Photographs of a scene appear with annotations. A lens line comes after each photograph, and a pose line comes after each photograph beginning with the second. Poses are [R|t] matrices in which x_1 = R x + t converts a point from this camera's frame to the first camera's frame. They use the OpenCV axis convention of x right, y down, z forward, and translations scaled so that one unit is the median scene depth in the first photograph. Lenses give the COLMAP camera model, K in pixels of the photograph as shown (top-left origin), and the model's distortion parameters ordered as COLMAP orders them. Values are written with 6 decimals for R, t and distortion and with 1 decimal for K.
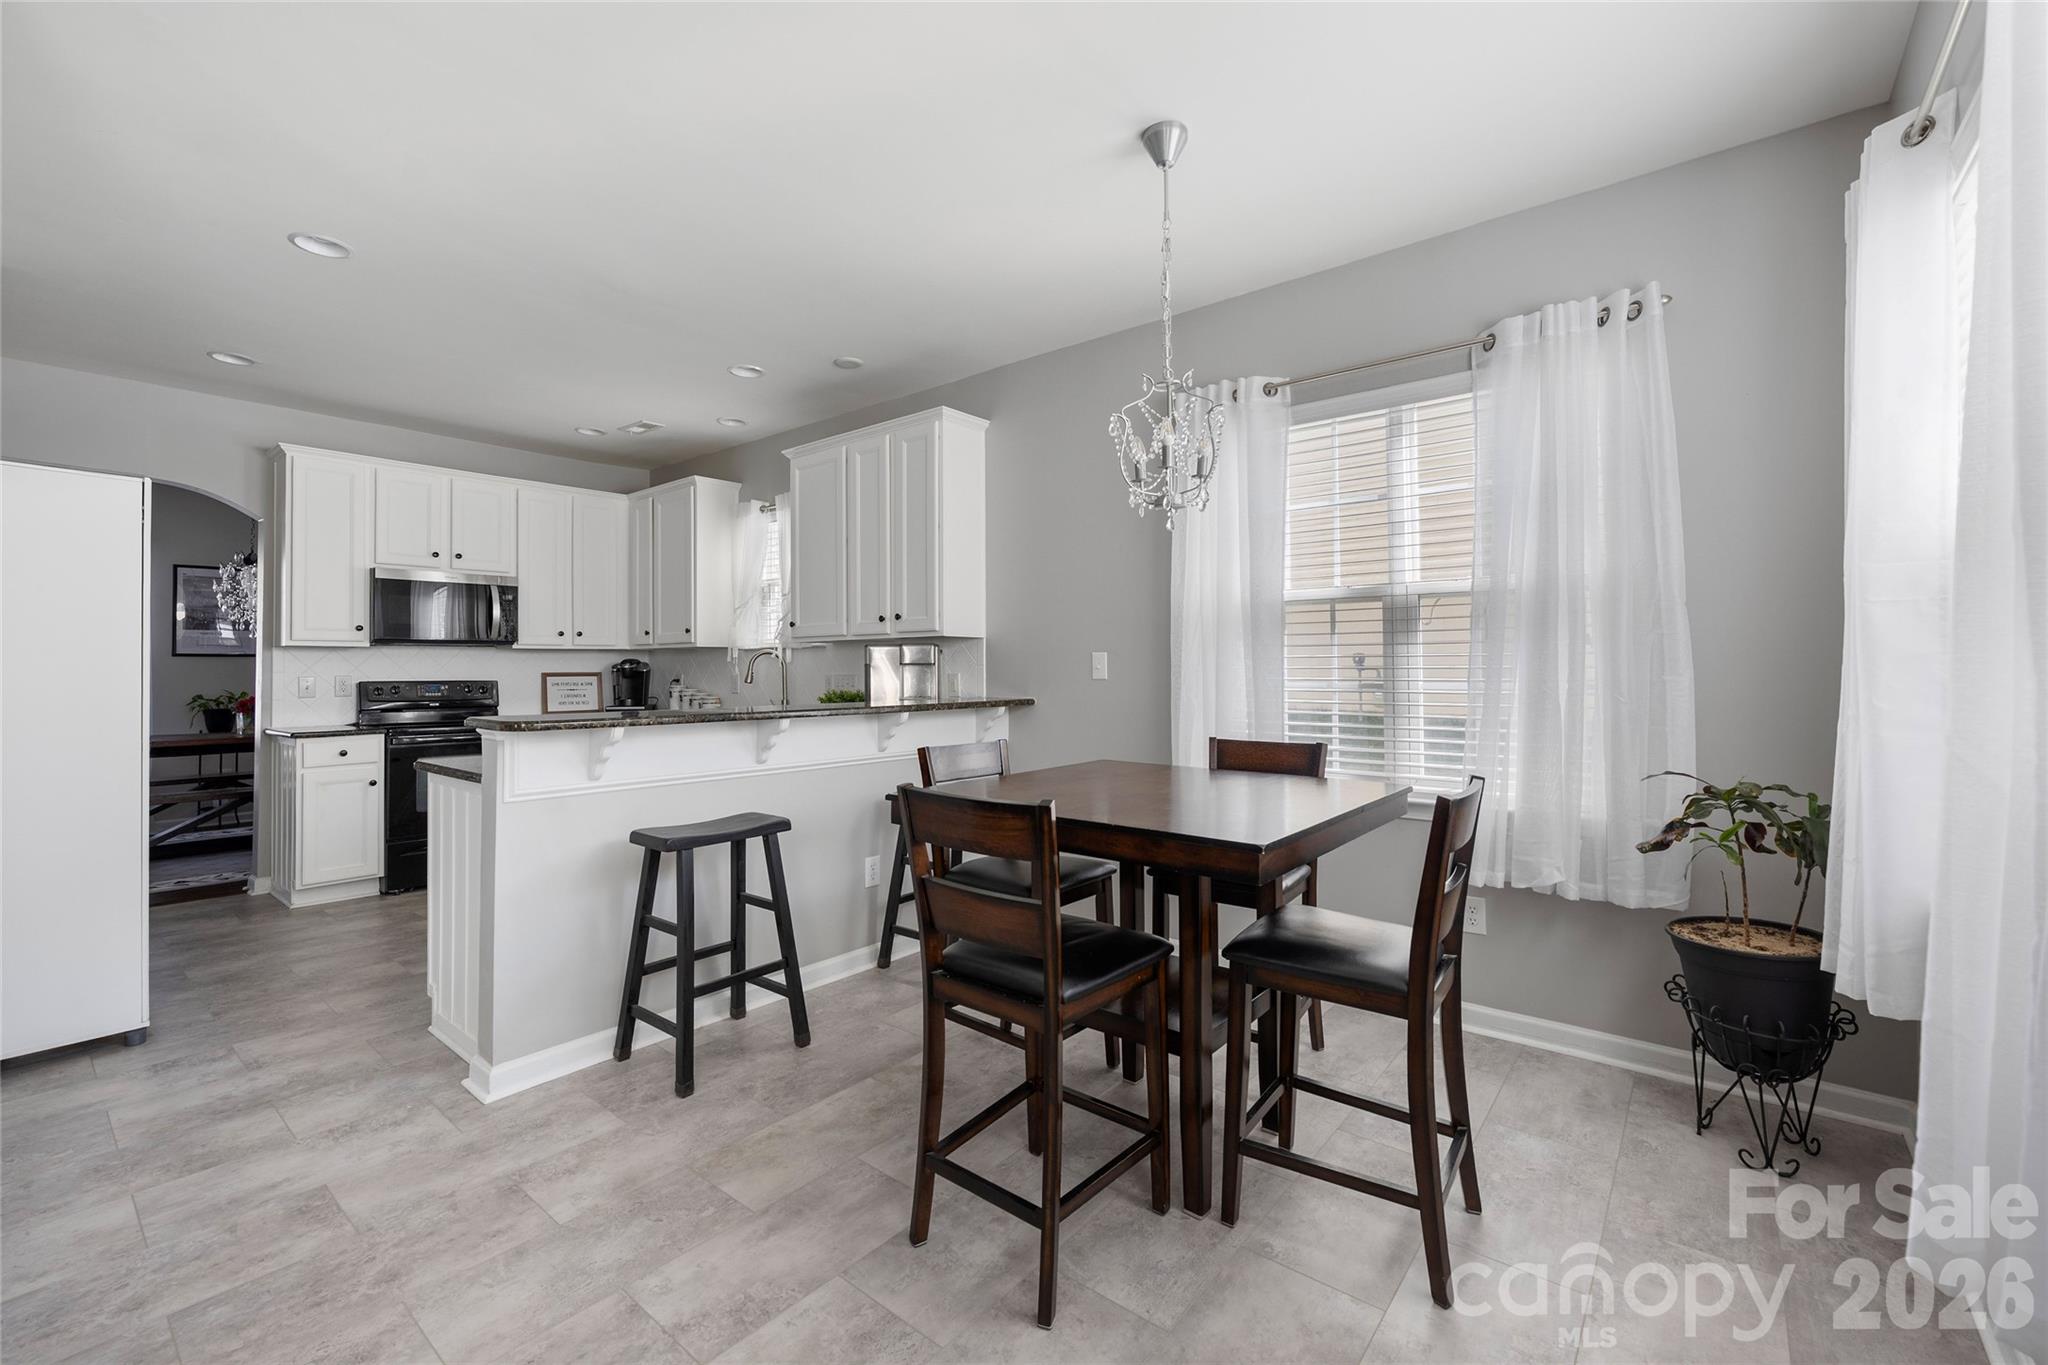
lens RADIAL K [[853.4, 0, 1020.5], [0, 853.4, 658.9], [0, 0, 1]] dist [-0.002210, -0.000138]
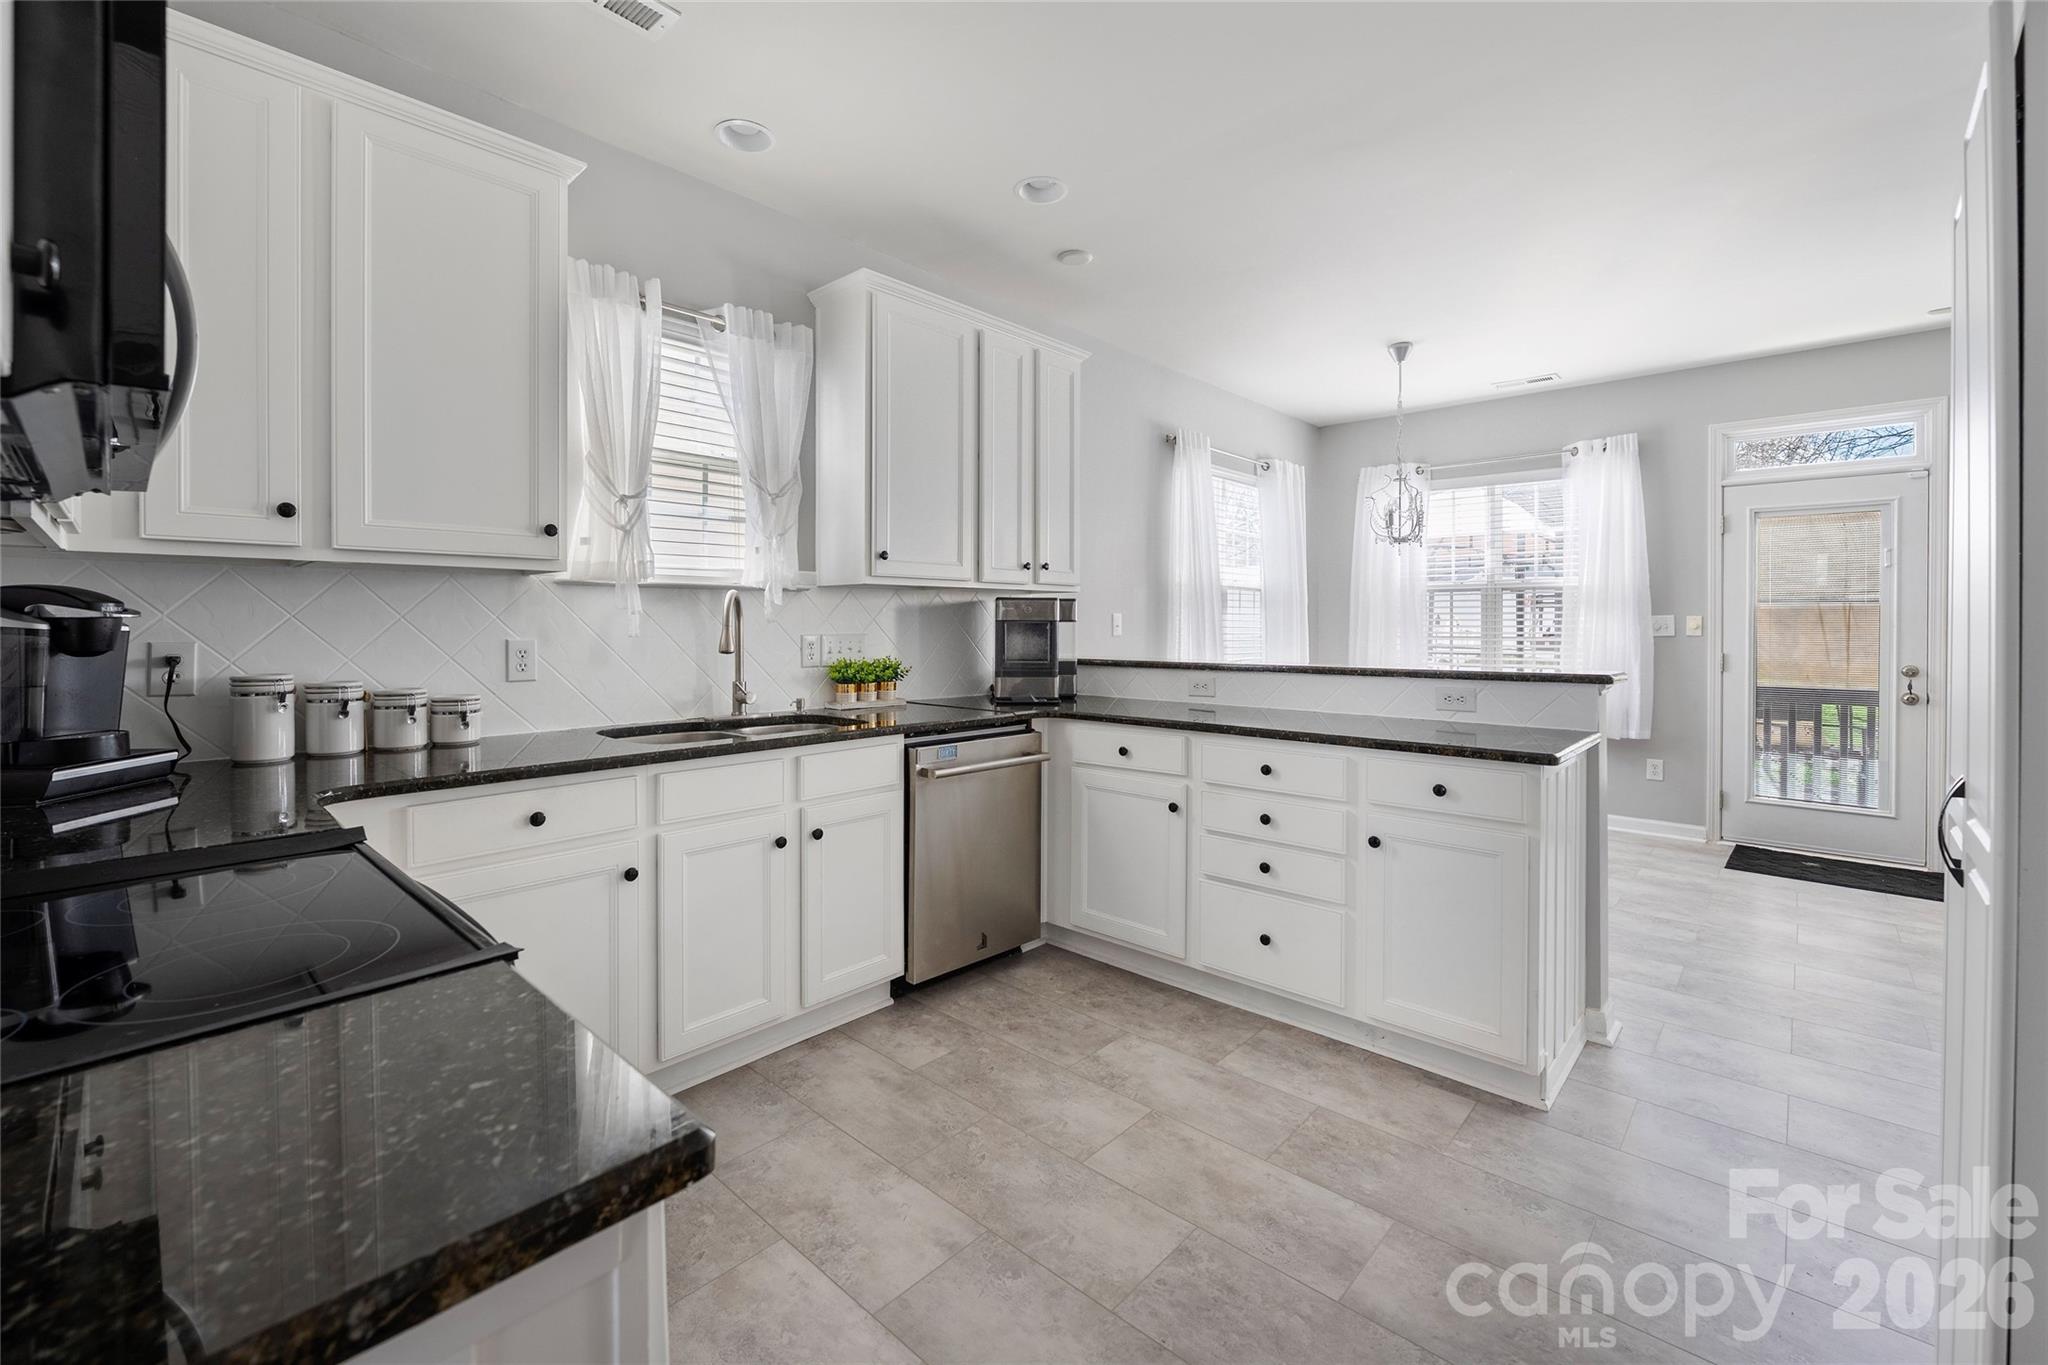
lens RADIAL K [[852.7, 0, 1009.9], [0, 852.7, 627.0], [0, 0, 1]] dist [-0.002157, -0.000160]
pose [[0.065632, 0.002348, 0.997841, -0.902047], [-0.012169, 0.999925, -0.001553, 0.012511], [-0.997770, -0.012041, 0.065656, 0.876009]]
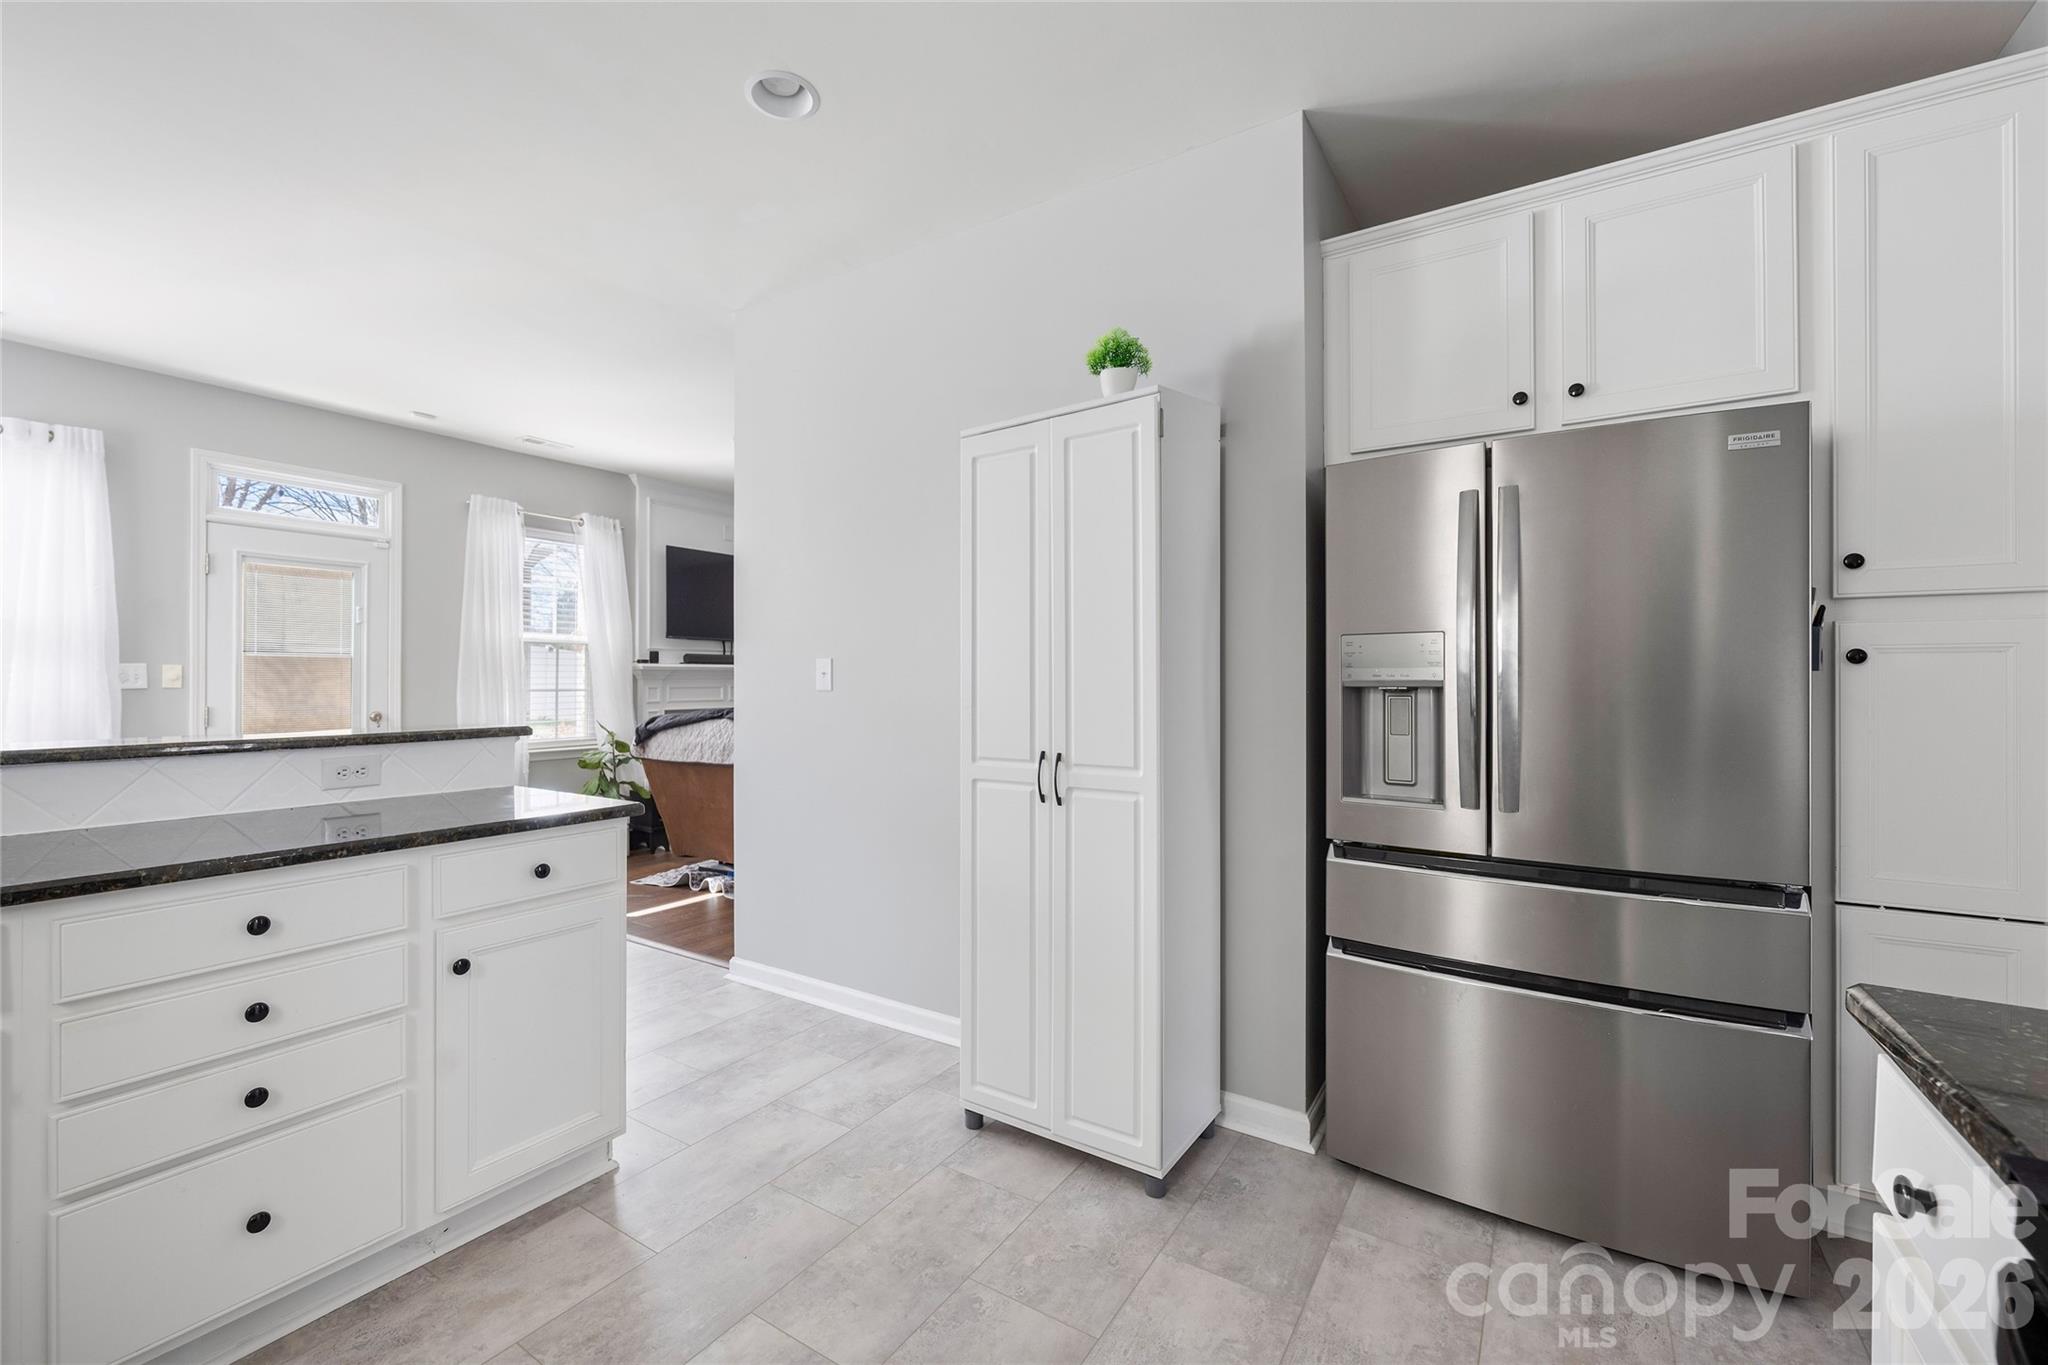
lens RADIAL K [[848.0, 0, 1008.4], [0, 848.0, 680.8], [0, 0, 1]] dist [-0.005496, 0.000238]
pose [[-0.994207, 0.003222, -0.107429, -0.585491], [0.004171, 0.999954, -0.008611, 0.015289], [0.107397, -0.009009, -0.994175, 1.085722]]
